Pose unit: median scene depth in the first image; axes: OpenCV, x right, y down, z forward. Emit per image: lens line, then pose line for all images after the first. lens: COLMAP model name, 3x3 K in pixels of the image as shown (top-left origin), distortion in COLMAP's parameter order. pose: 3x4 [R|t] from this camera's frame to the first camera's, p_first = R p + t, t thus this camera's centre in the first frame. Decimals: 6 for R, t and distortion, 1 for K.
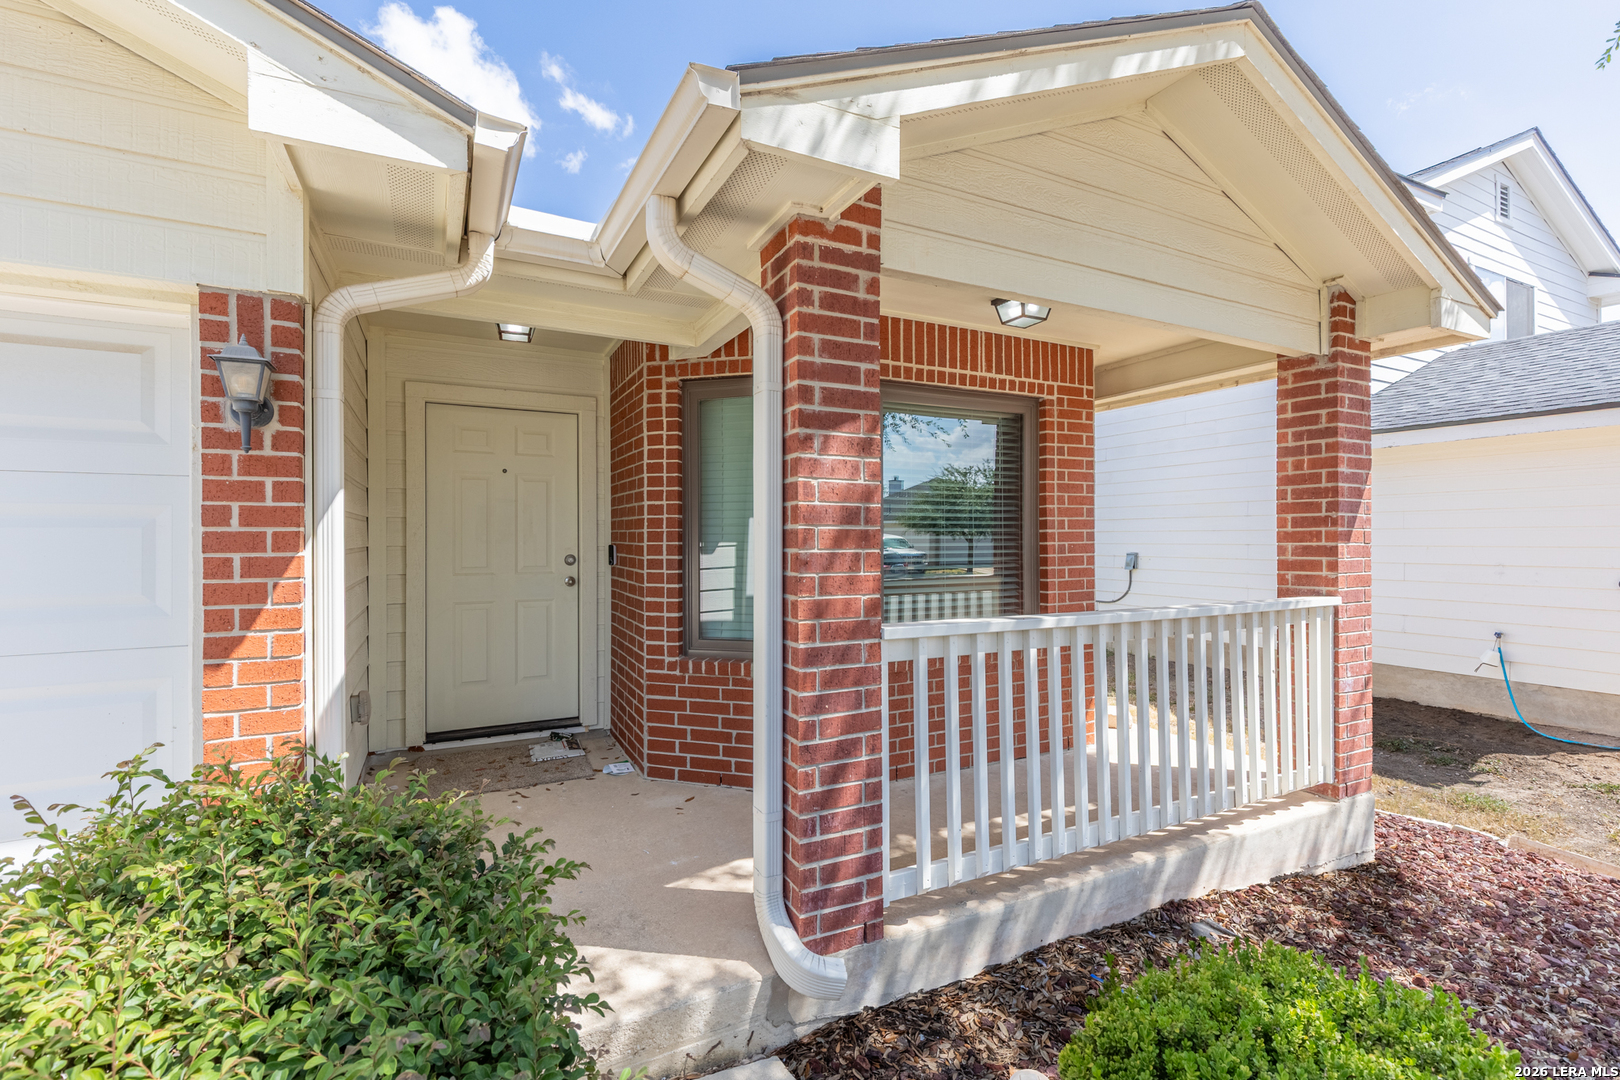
lens RADIAL K [[729.2, 0, 819.5], [0, 729.2, 541.0], [0, 0, 1]] dist [0.003838, 0.000110]
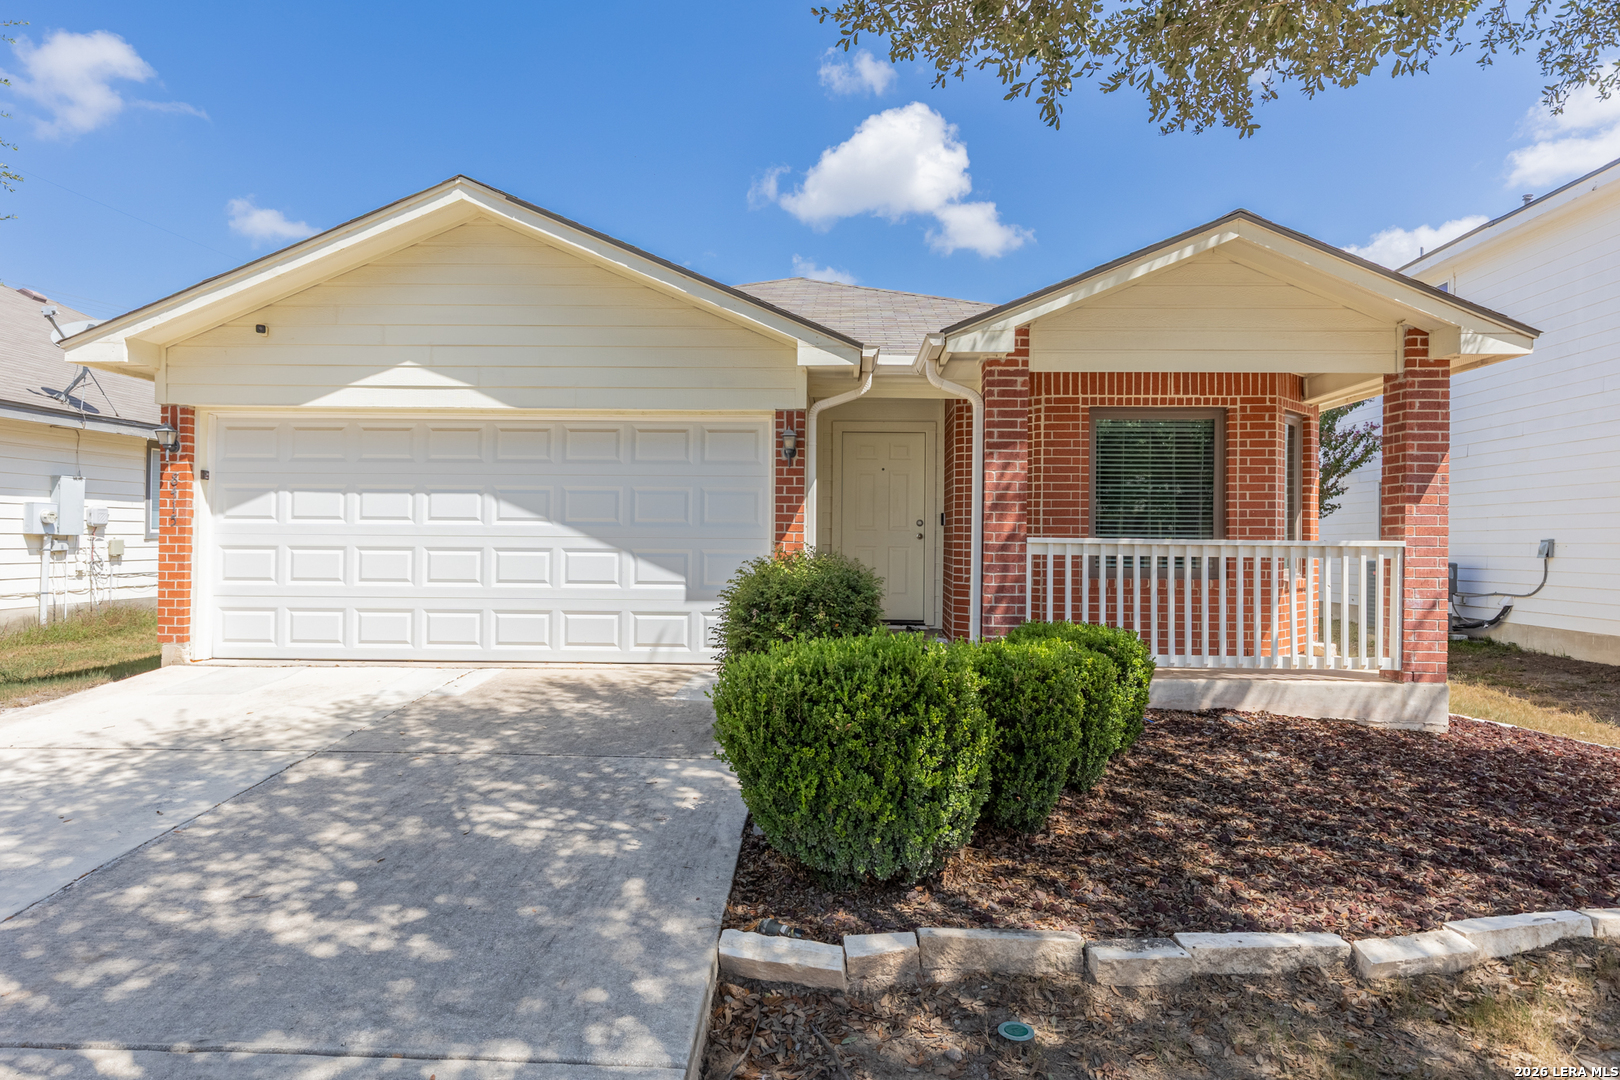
lens RADIAL K [[941.7, 0, 810.0], [0, 941.7, 540.0], [0, 0, 1]] dist [0.010485, 0.002038]
pose [[0.868831, 0.009405, -0.495020, 0.609424], [-0.014015, 0.999886, -0.005602, 0.099884], [0.494911, 0.011805, 0.868864, -1.185084]]
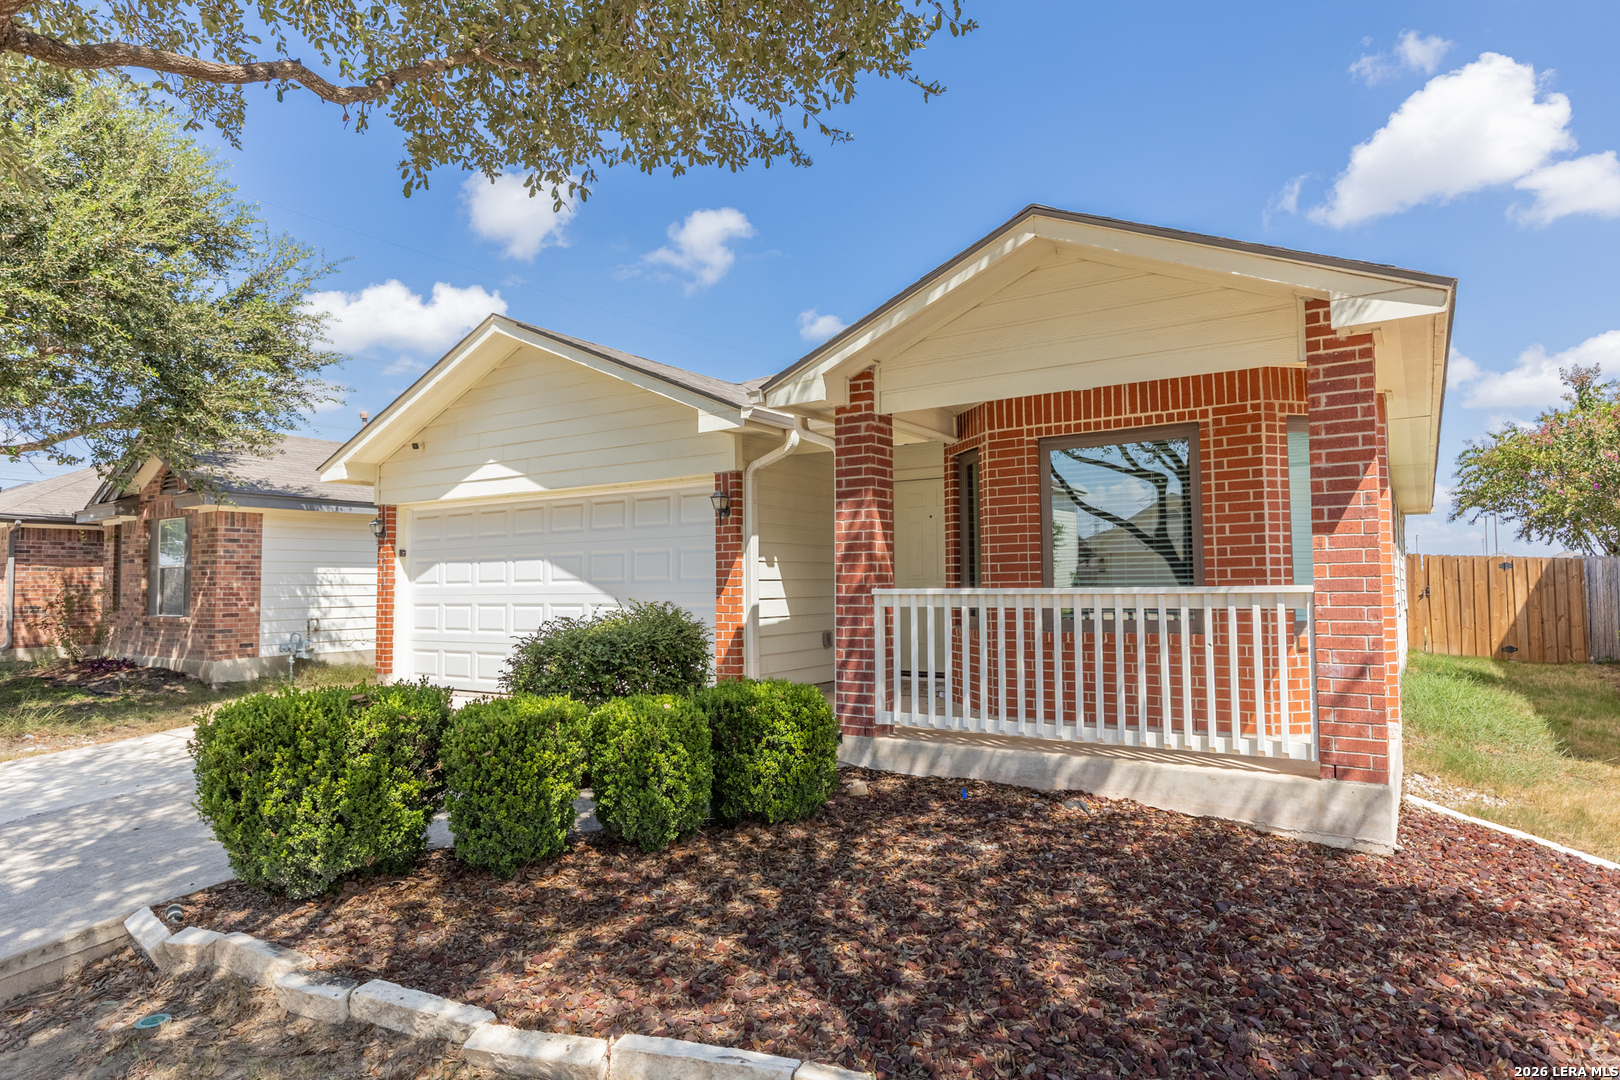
lens RADIAL K [[915.5, 0, 810.0], [0, 915.5, 540.0], [0, 0, 1]] dist [0.003443, -0.000351]
pose [[0.484137, -0.048794, -0.873631, 1.509739], [0.004618, 0.998573, -0.053213, 0.078105], [0.874980, 0.021728, 0.483671, -0.283301]]
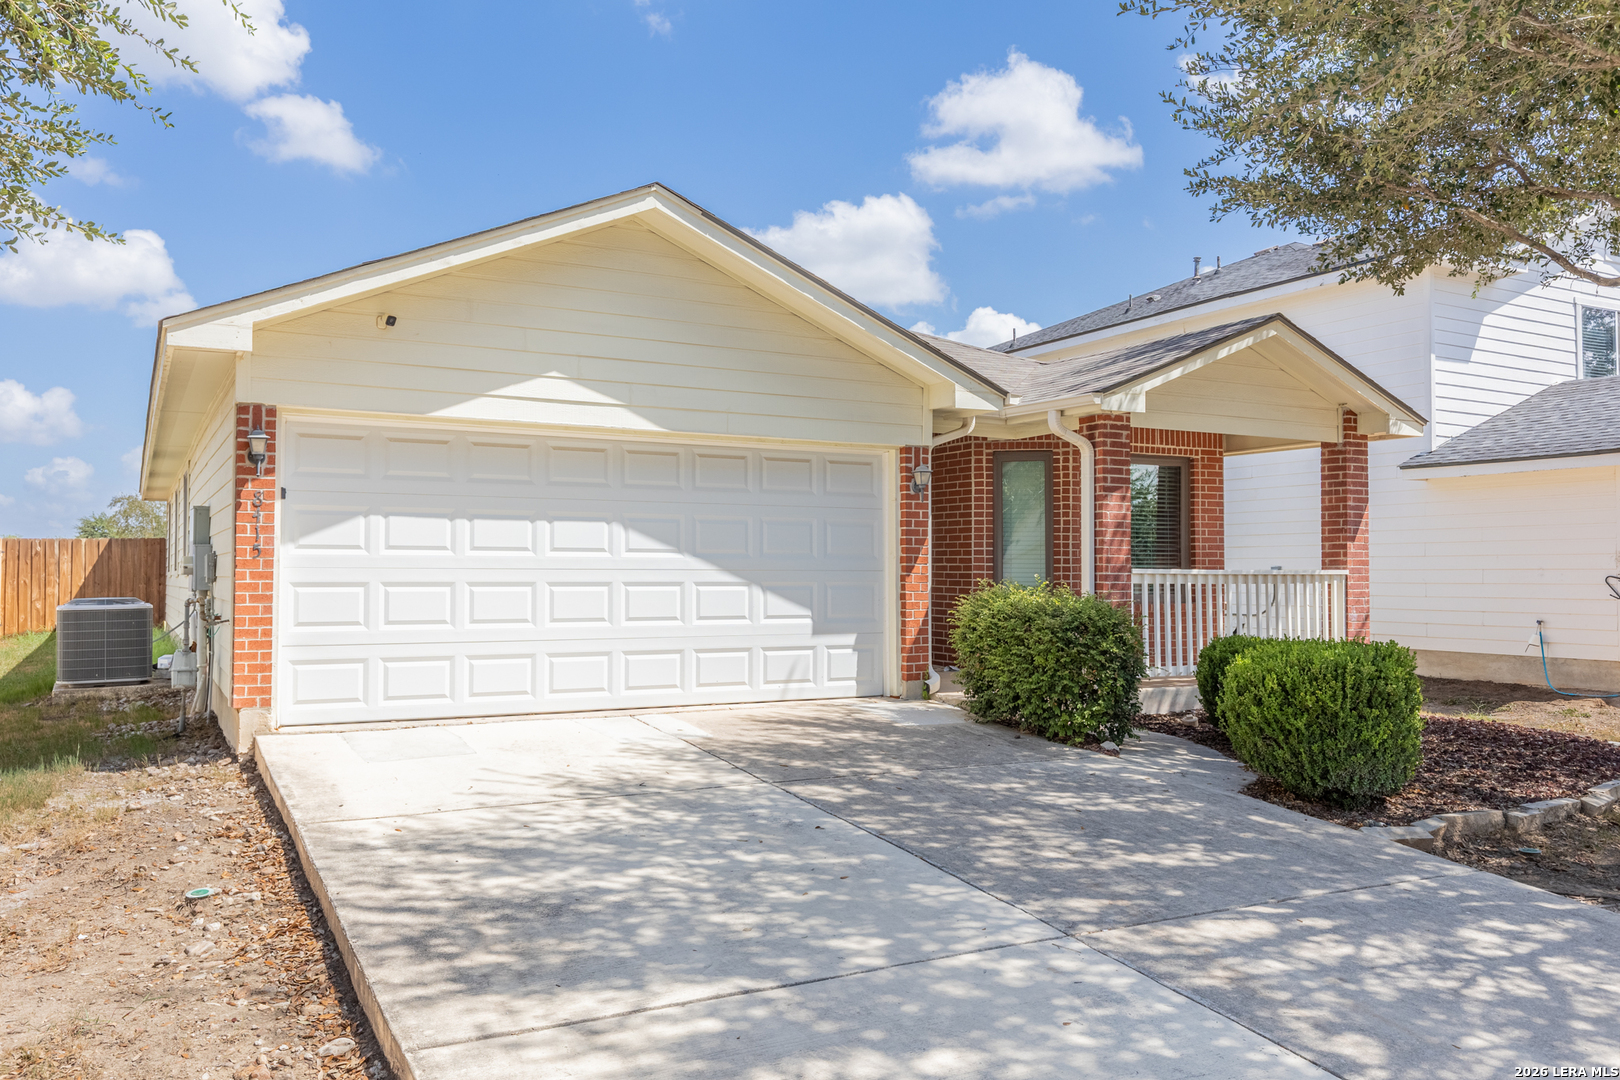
lens RADIAL K [[1278.2, 0, 810.0], [0, 1278.2, 540.0], [0, 0, 1]] dist [-0.001655, -0.000107]
pose [[0.999944, 0.006151, 0.008642, -0.712549], [-0.005880, 0.999499, -0.031112, 0.108343], [-0.008830, 0.031060, 0.999479, -2.296081]]
